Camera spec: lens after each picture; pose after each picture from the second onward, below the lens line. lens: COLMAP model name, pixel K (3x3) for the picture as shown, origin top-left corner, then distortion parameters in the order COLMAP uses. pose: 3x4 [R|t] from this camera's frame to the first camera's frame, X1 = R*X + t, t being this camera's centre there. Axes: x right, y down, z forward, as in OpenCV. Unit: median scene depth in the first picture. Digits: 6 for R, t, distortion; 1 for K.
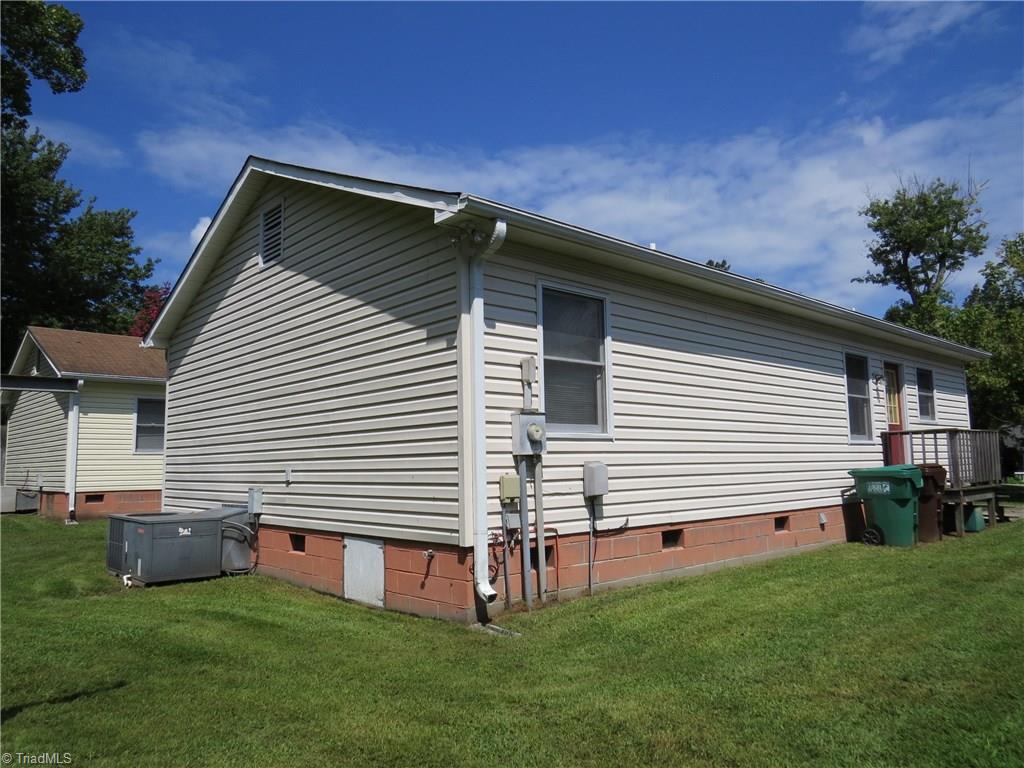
lens RADIAL K [[728.0, 0, 512.0], [0, 728.0, 384.0], [0, 0, 1]] dist [-0.003050, -0.000973]
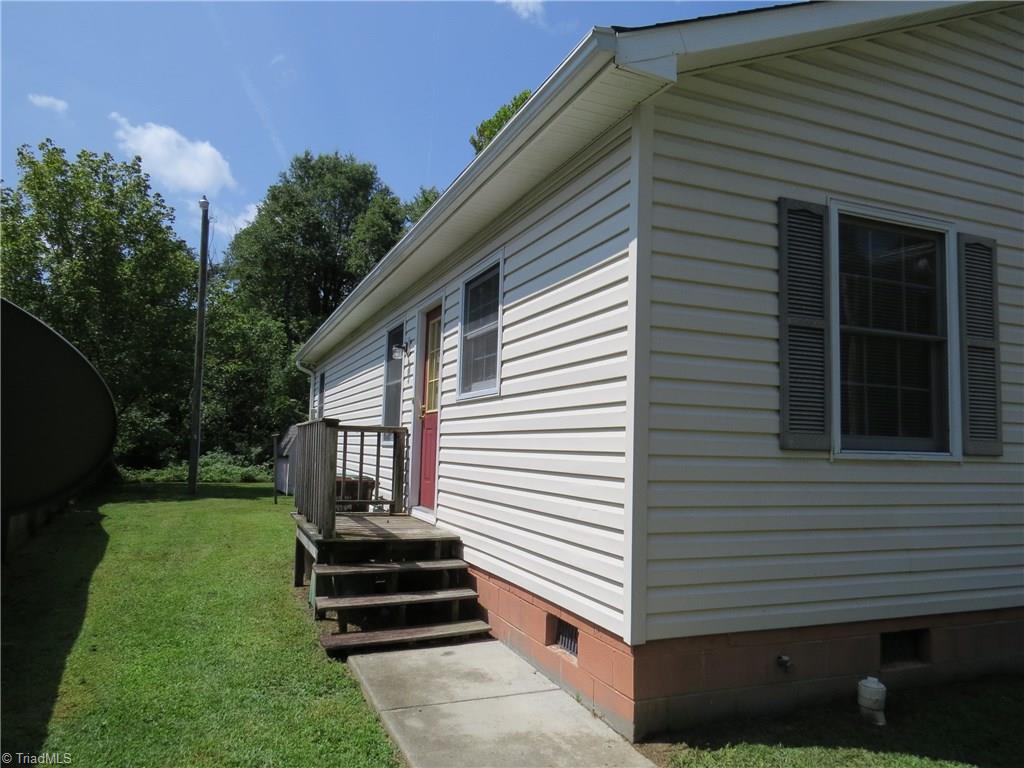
lens RADIAL K [[728.0, 0, 512.0], [0, 728.0, 384.0], [0, 0, 1]] dist [-0.003050, -0.000973]
pose [[-0.322470, -0.077556, -0.943397, 1.123337], [0.082592, 0.990532, -0.109662, 0.109231], [0.942970, -0.113279, -0.313011, 1.327409]]
